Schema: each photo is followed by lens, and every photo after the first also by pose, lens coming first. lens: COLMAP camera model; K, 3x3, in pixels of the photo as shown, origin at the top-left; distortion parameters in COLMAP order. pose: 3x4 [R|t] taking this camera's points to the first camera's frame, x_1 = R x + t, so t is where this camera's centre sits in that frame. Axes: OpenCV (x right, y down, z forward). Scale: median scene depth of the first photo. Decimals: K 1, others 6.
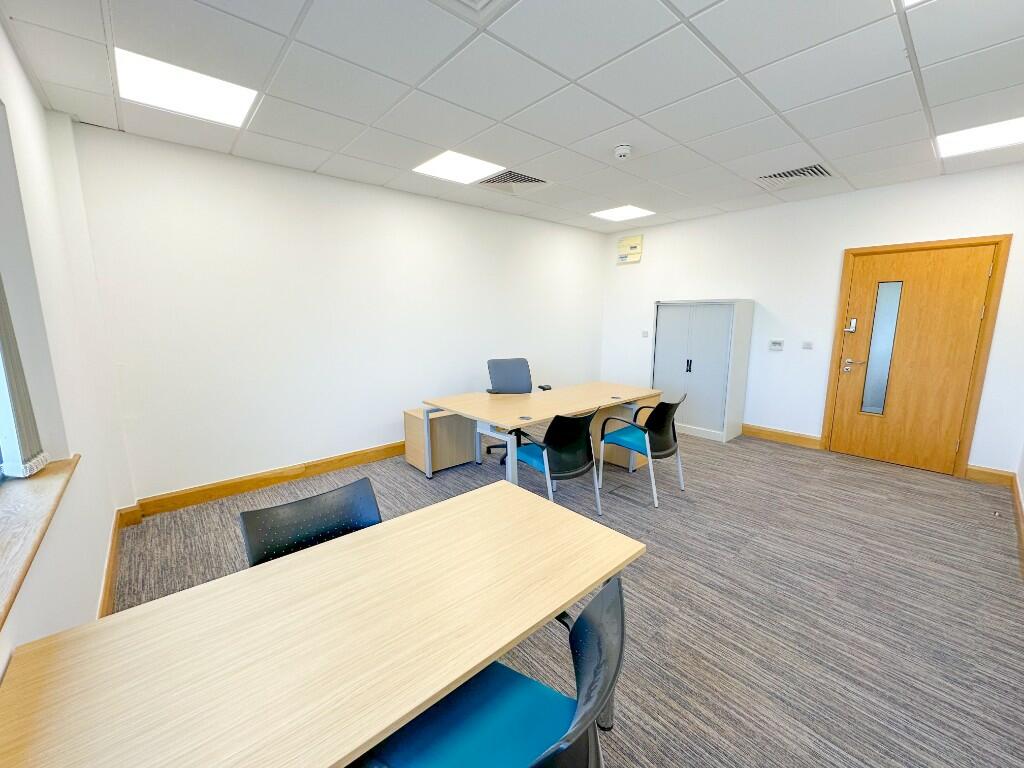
lens RADIAL K [[407.4, 0, 510.8], [0, 407.4, 381.2], [0, 0, 1]] dist [0.001720, 0.000558]
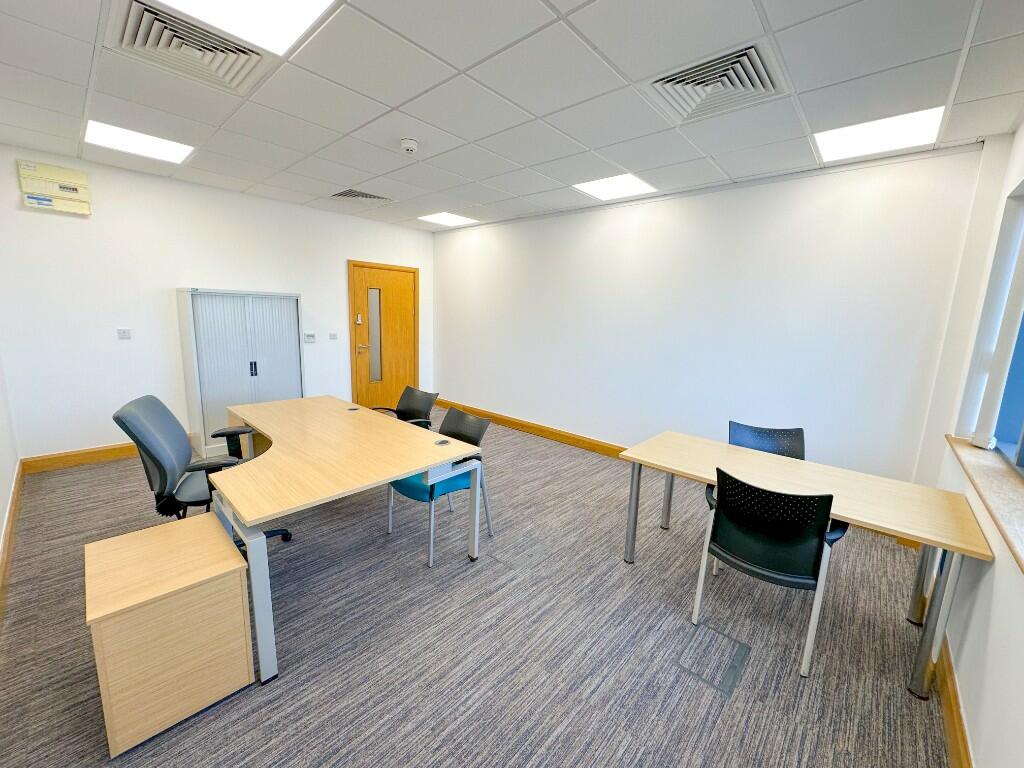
lens RADIAL K [[407.4, 0, 510.8], [0, 407.4, 381.2], [0, 0, 1]] dist [0.001720, 0.000558]
pose [[-0.106377, -0.168524, 0.979941, -0.559274], [0.129515, 0.974788, 0.181697, -0.118691], [-0.985855, 0.146245, -0.081868, 0.664549]]
